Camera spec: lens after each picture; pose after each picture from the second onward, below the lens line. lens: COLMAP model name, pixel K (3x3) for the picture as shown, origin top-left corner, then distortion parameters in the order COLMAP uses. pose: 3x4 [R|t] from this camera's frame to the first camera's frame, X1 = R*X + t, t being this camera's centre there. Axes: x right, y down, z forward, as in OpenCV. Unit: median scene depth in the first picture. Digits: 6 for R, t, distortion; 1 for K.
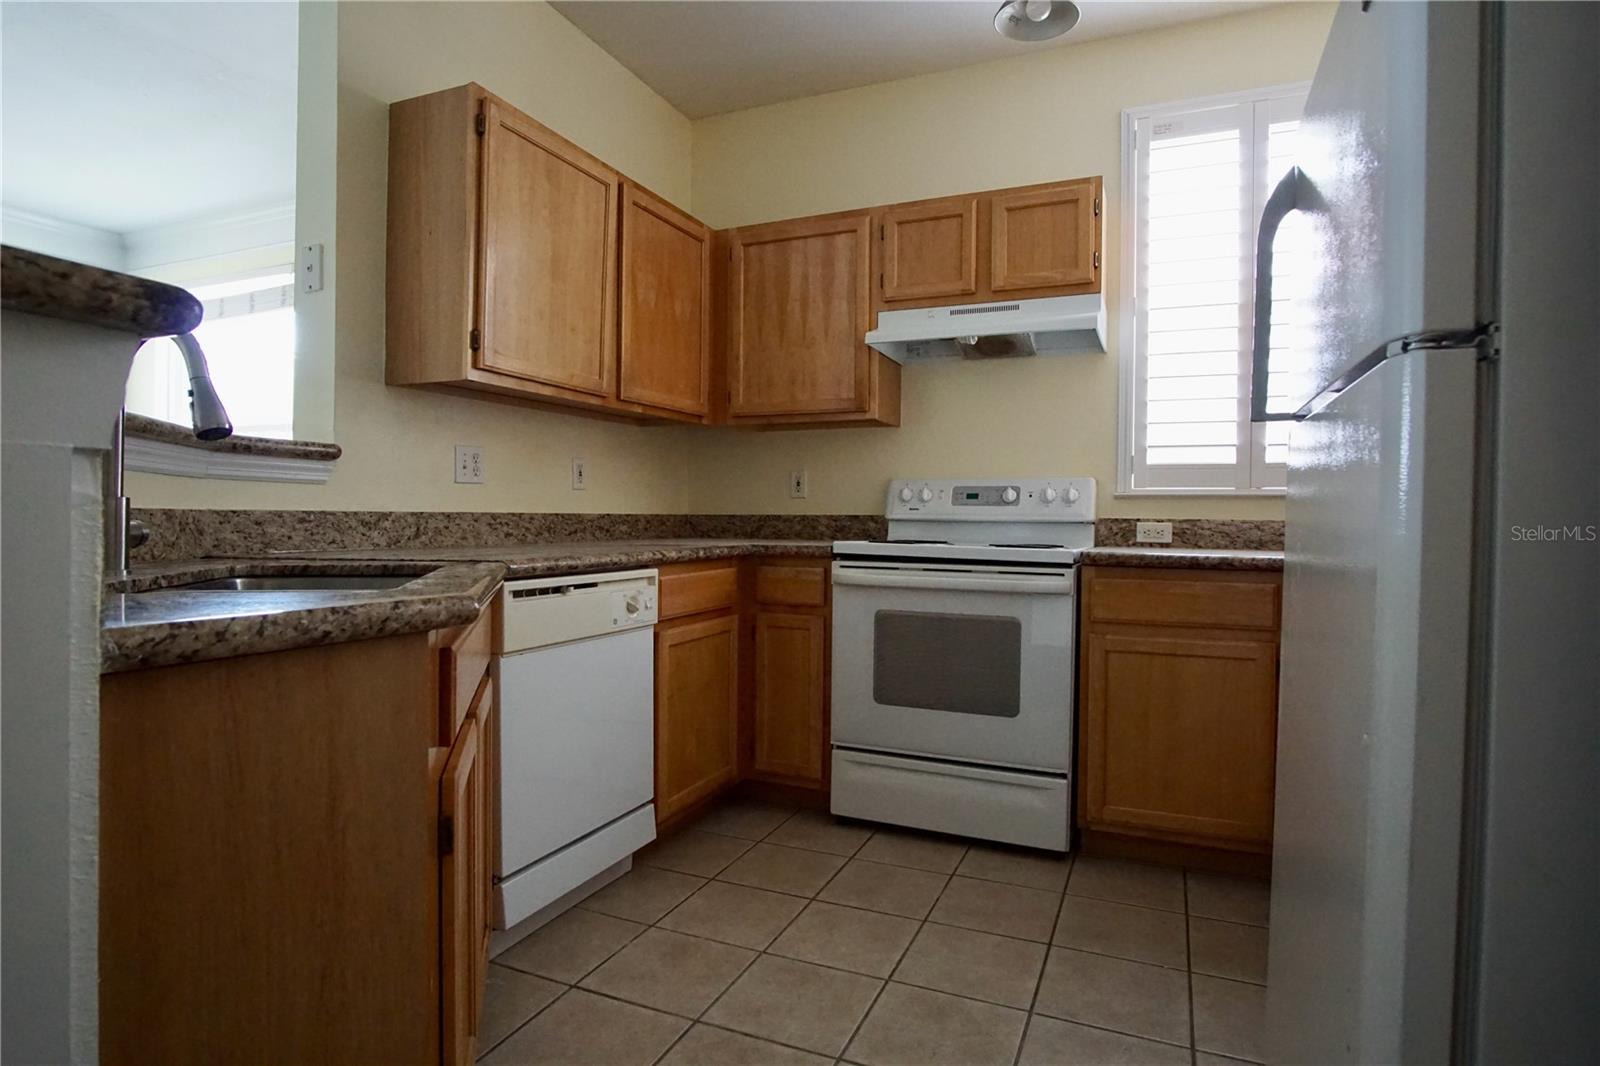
lens RADIAL K [[859.7, 0, 801.4], [0, 859.7, 525.1], [0, 0, 1]] dist [-0.027287, -0.000322]
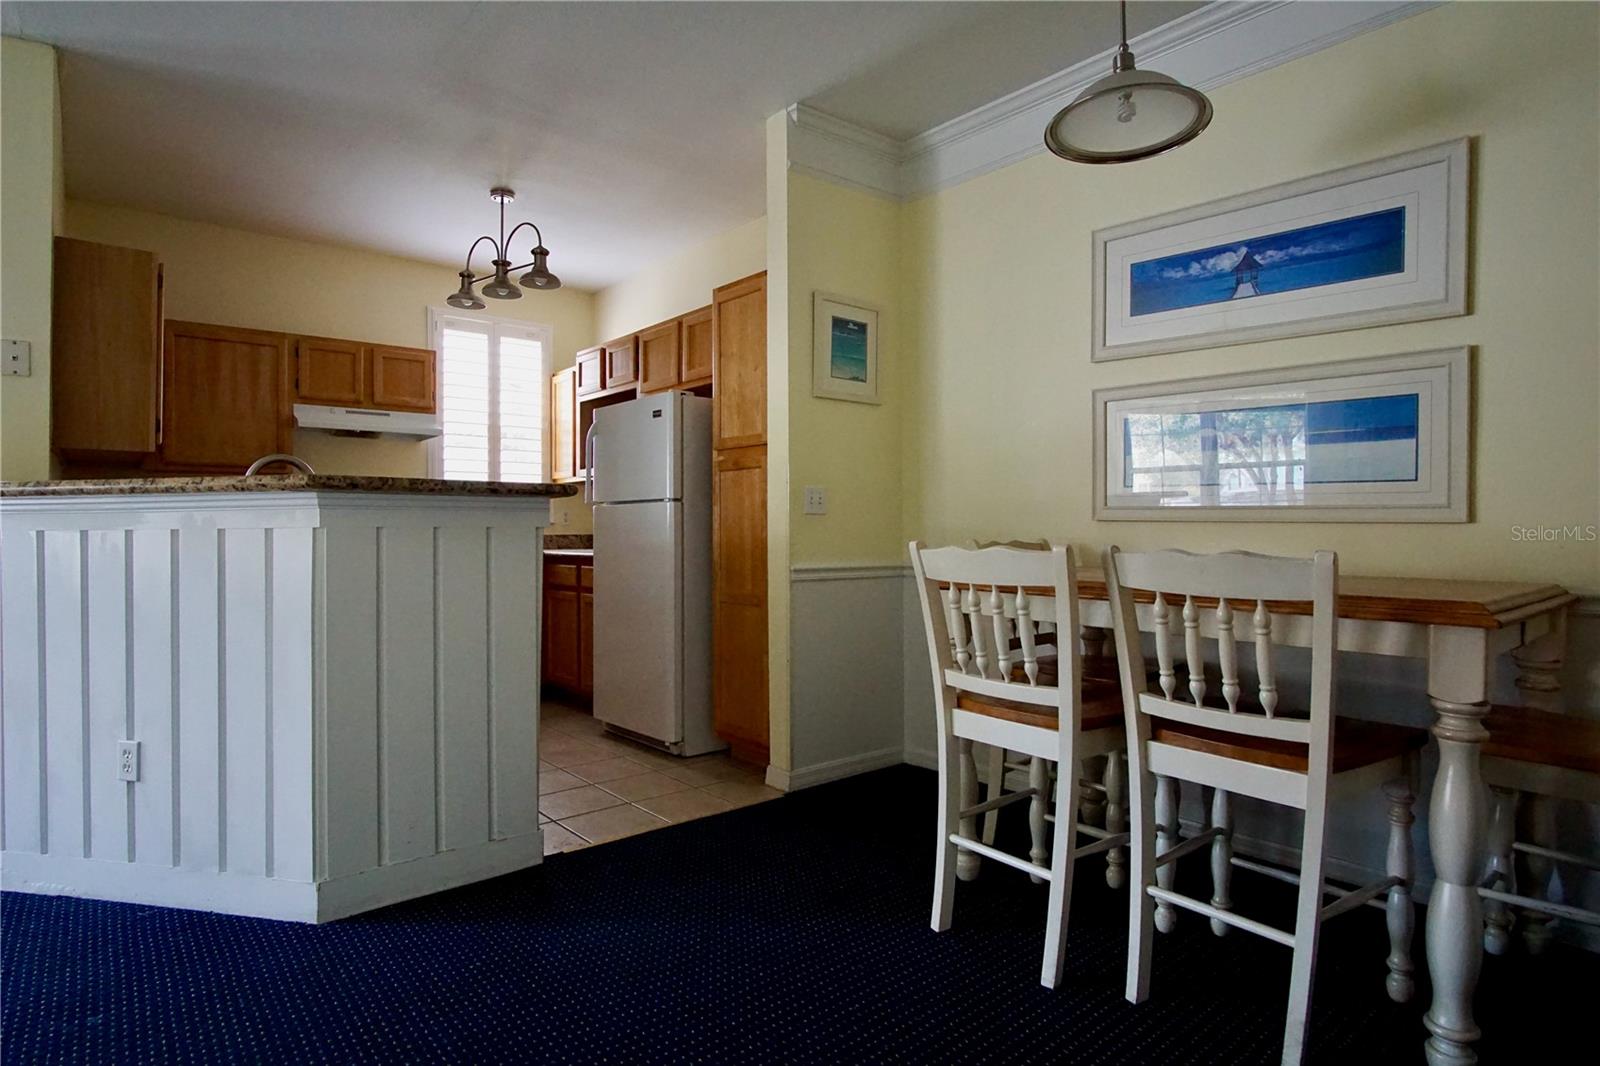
lens RADIAL K [[859.7, 0, 801.3], [0, 859.7, 532.7], [0, 0, 1]] dist [-0.027287, -0.000322]
pose [[0.439953, -0.016688, 0.897866, -0.910799], [0.017478, 0.999797, 0.010019, -0.018033], [-0.897851, 0.011285, 0.440156, -0.494320]]
